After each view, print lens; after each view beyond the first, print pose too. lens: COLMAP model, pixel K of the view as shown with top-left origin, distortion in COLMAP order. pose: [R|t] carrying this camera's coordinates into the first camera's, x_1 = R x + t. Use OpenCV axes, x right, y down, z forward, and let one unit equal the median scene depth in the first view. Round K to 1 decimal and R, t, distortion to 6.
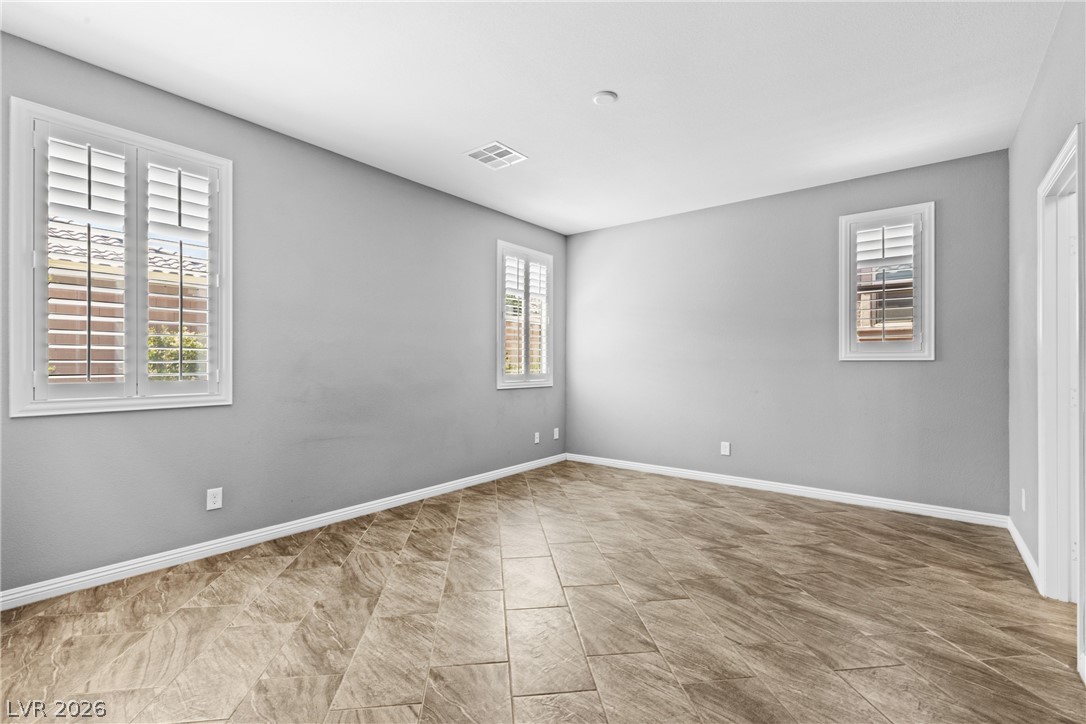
lens RADIAL K [[487.4, 0, 541.8], [0, 487.4, 362.4], [0, 0, 1]] dist [0.006680, 0.000447]
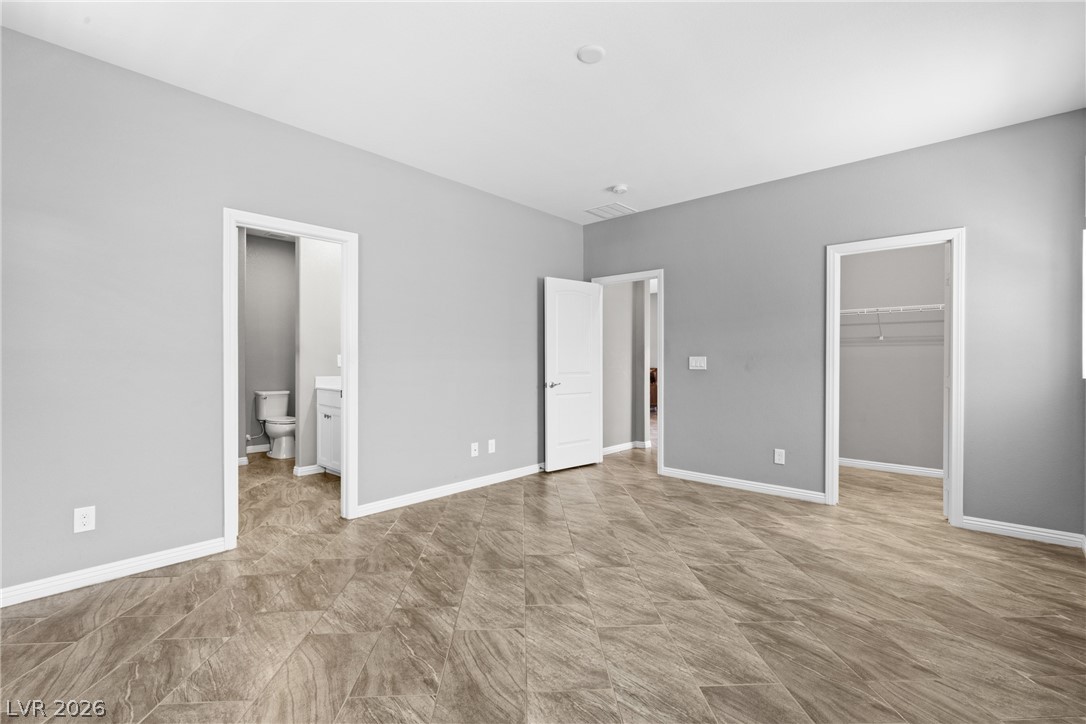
lens RADIAL K [[487.4, 0, 547.7], [0, 487.4, 362.6], [0, 0, 1]] dist [0.006680, 0.000447]
pose [[-0.998362, -0.005260, 0.056979, 0.148914], [-0.005065, 0.999981, 0.003572, 0.005591], [-0.056997, 0.003277, -0.998369, 1.806155]]
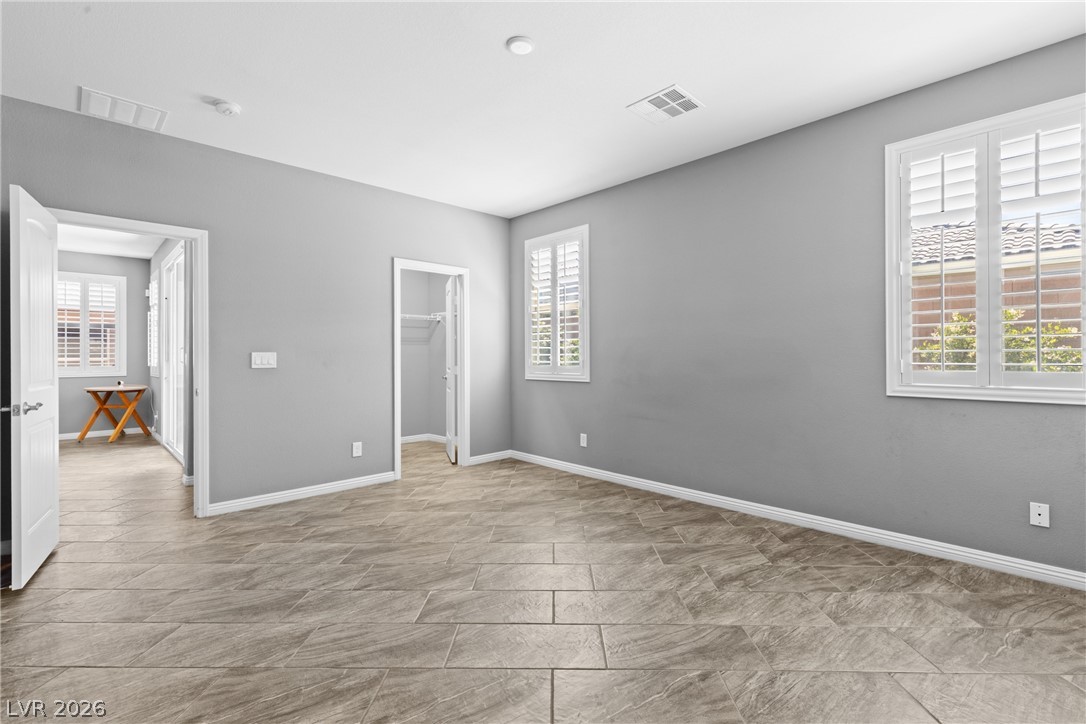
lens RADIAL K [[487.4, 0, 549.9], [0, 487.4, 359.5], [0, 0, 1]] dist [0.006680, 0.000447]
pose [[-0.130624, 0.002893, -0.991428, 0.936049], [0.005273, 0.999984, 0.002223, 0.009782], [0.991418, -0.004938, -0.130638, 1.116733]]
